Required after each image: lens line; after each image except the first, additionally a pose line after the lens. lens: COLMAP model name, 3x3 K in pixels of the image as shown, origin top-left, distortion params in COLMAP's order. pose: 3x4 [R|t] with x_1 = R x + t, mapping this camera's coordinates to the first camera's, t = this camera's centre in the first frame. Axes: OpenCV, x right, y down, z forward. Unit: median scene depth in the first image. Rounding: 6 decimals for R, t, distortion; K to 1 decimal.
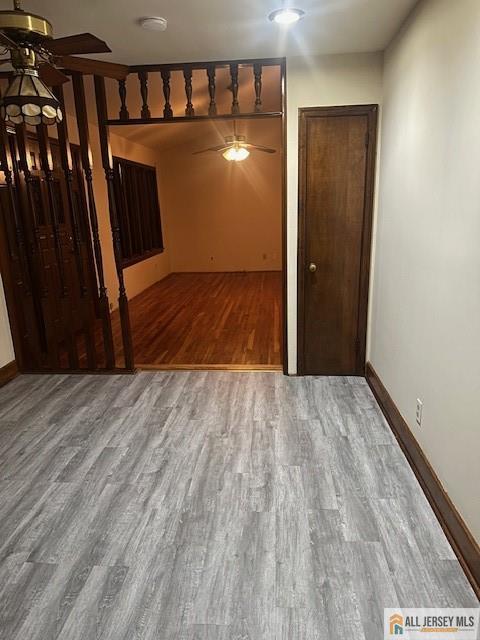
lens RADIAL K [[431.3, 0, 240.3], [0, 431.3, 324.6], [0, 0, 1]] dist [-0.012871, -0.004439]
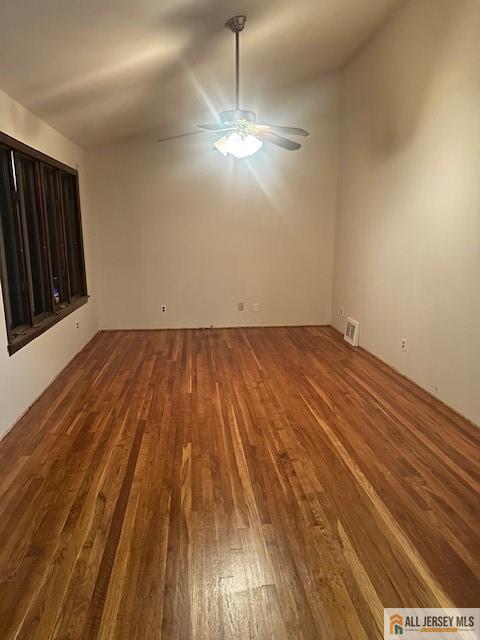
lens RADIAL K [[431.3, 0, 245.6], [0, 431.3, 313.1], [0, 0, 1]] dist [-0.012871, -0.004439]
pose [[0.978209, -0.007880, 0.207472, -0.107420], [0.025916, 0.996099, -0.084357, -0.119271], [-0.205998, 0.087896, 0.974597, 0.431390]]
